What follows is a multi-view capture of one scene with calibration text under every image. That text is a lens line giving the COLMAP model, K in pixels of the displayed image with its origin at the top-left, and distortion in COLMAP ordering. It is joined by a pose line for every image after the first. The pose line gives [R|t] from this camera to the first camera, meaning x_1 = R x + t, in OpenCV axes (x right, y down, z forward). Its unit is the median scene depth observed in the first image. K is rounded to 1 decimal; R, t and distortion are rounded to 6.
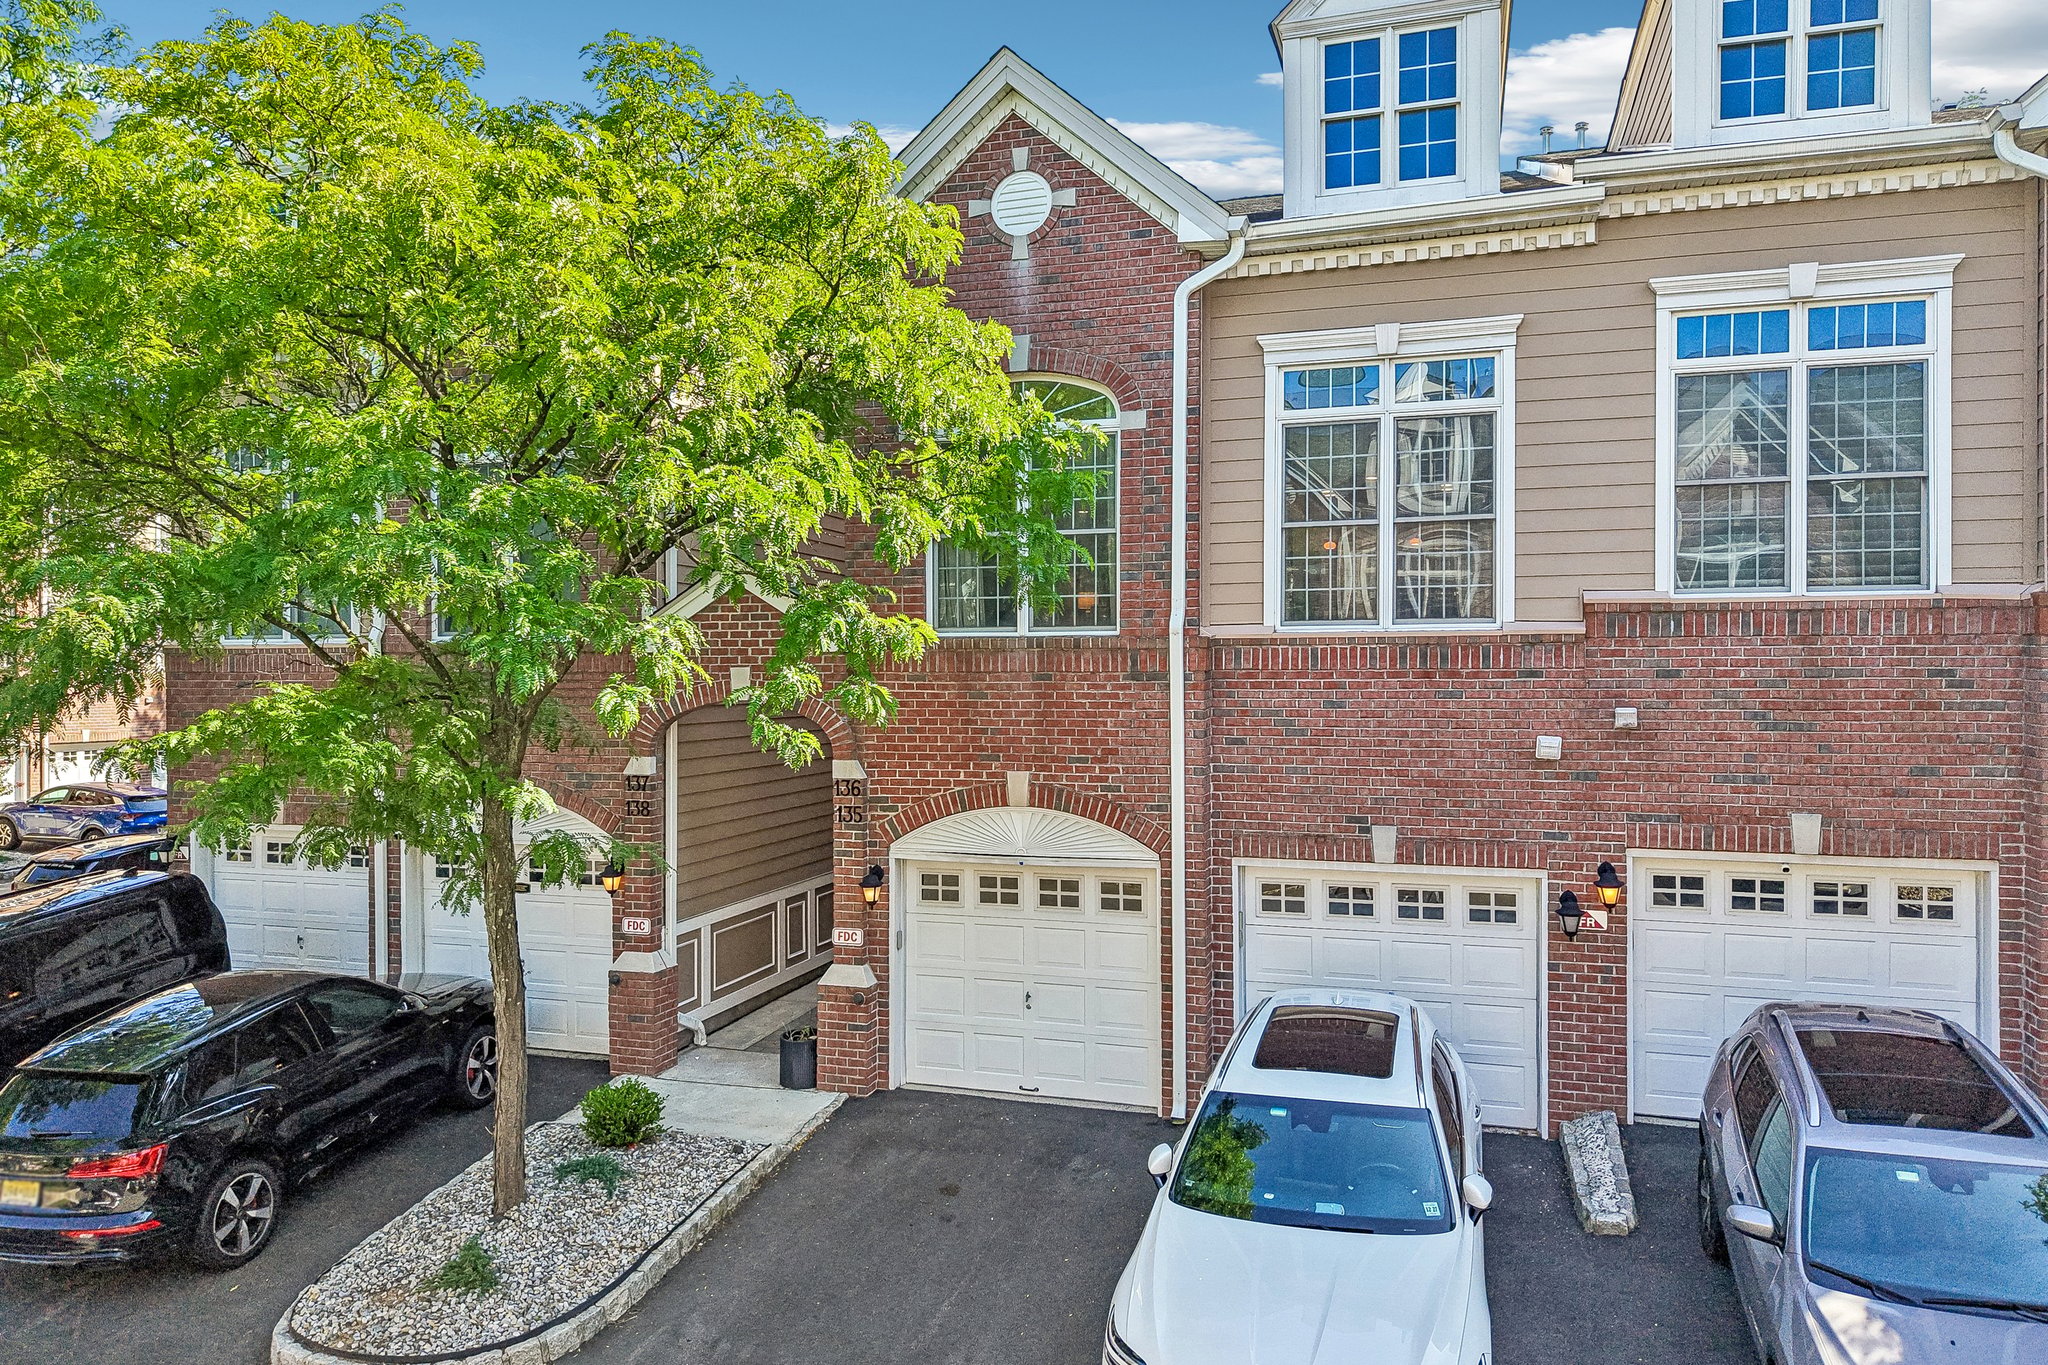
lens RADIAL K [[1355.4, 0, 1018.3], [0, 1355.4, 675.0], [0, 0, 1]] dist [-0.001968, -0.002763]
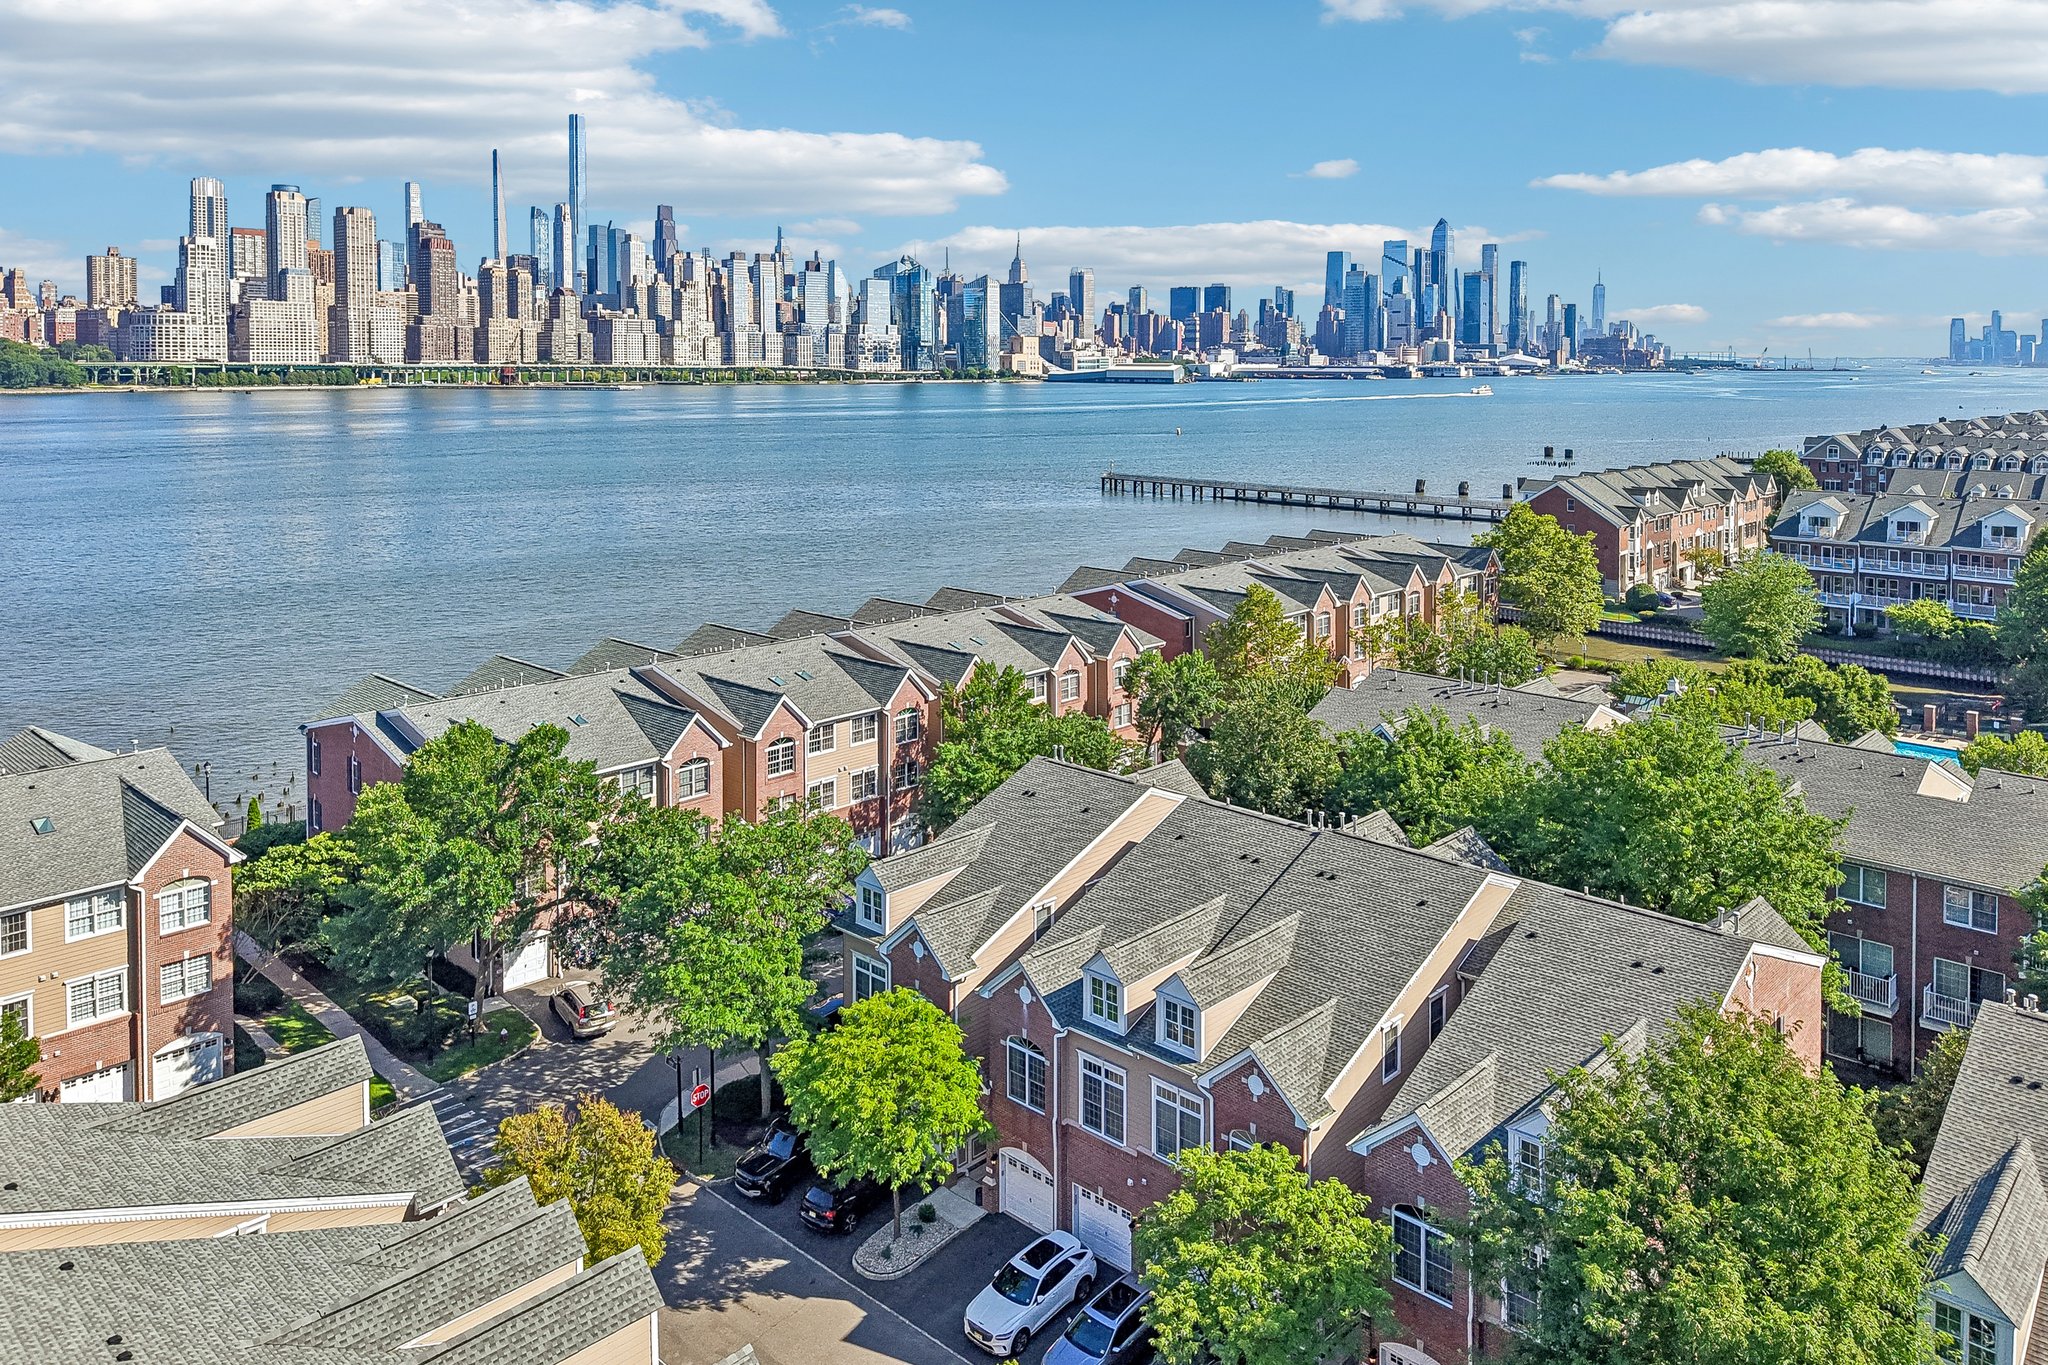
lens RADIAL K [[1434.9, 0, 1027.1], [0, 1434.9, 424.9], [0, 0, 1]] dist [0.071782, -0.110319]
pose [[0.900407, 0.018242, -0.434665, 1.922360], [0.003100, 0.998826, 0.048340, -2.363222], [0.435037, -0.044874, 0.899294, -2.842526]]
